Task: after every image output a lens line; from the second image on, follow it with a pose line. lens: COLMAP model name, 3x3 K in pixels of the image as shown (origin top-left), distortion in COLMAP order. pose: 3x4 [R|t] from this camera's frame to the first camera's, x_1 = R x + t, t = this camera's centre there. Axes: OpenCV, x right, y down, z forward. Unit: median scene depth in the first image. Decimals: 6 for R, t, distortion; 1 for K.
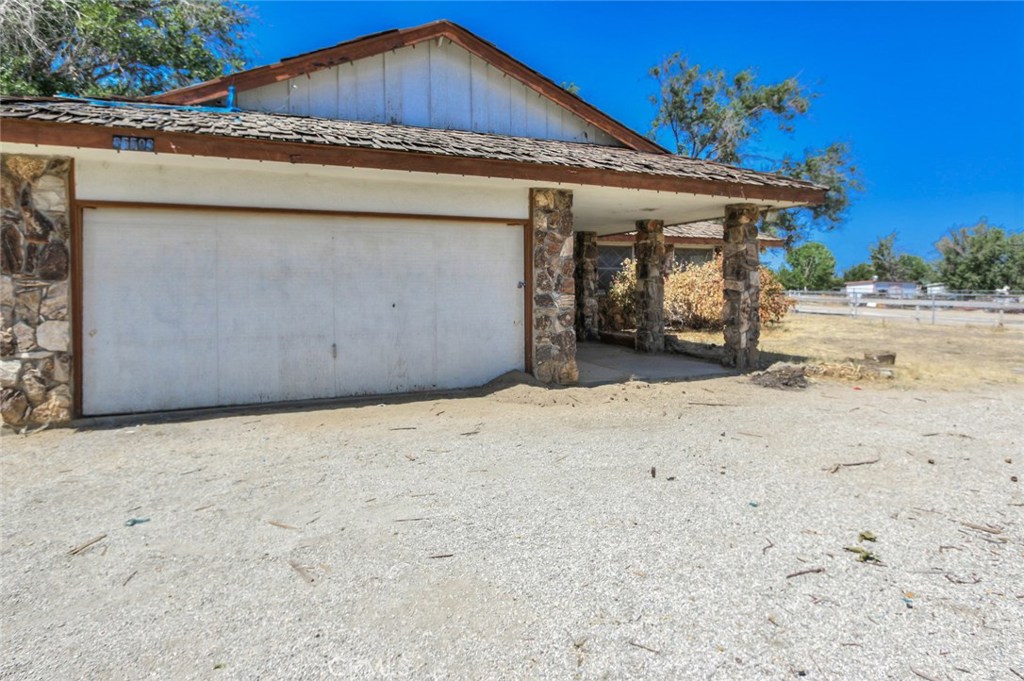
lens RADIAL K [[569.7, 0, 512.0], [0, 569.7, 308.1], [0, 0, 1]] dist [-0.020522, 0.001225]
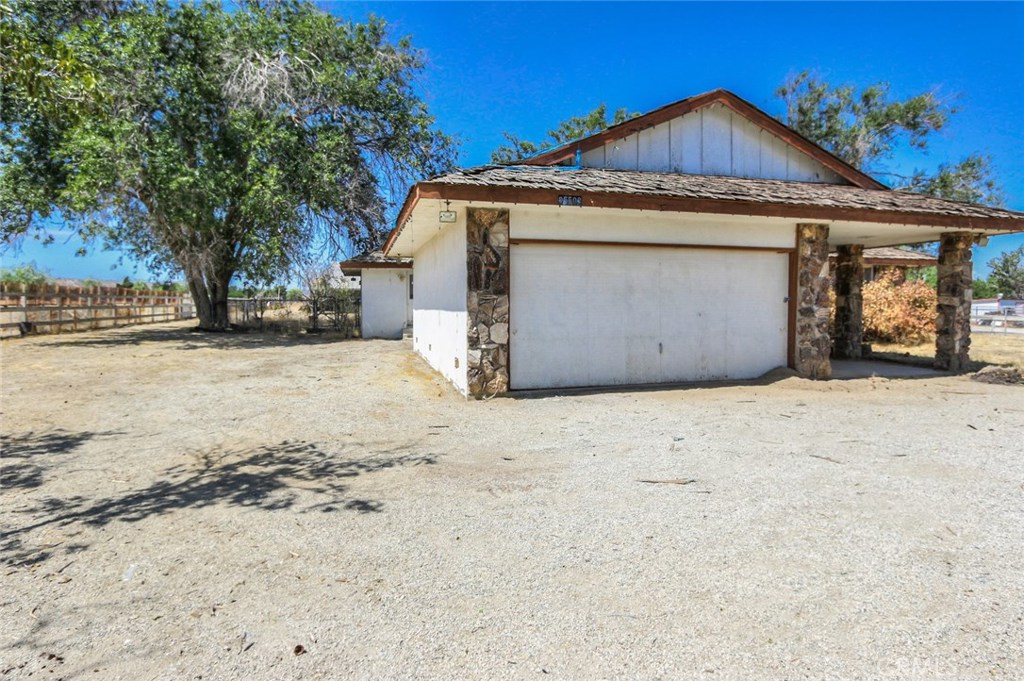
lens RADIAL K [[578.3, 0, 512.0], [0, 578.3, 340.5], [0, 0, 1]] dist [-0.000814, -0.000649]
pose [[0.994583, 0.009434, -0.103515, -0.460244], [-0.006904, 0.999669, 0.024771, 0.022507], [0.103715, -0.023923, 0.994319, -0.351481]]
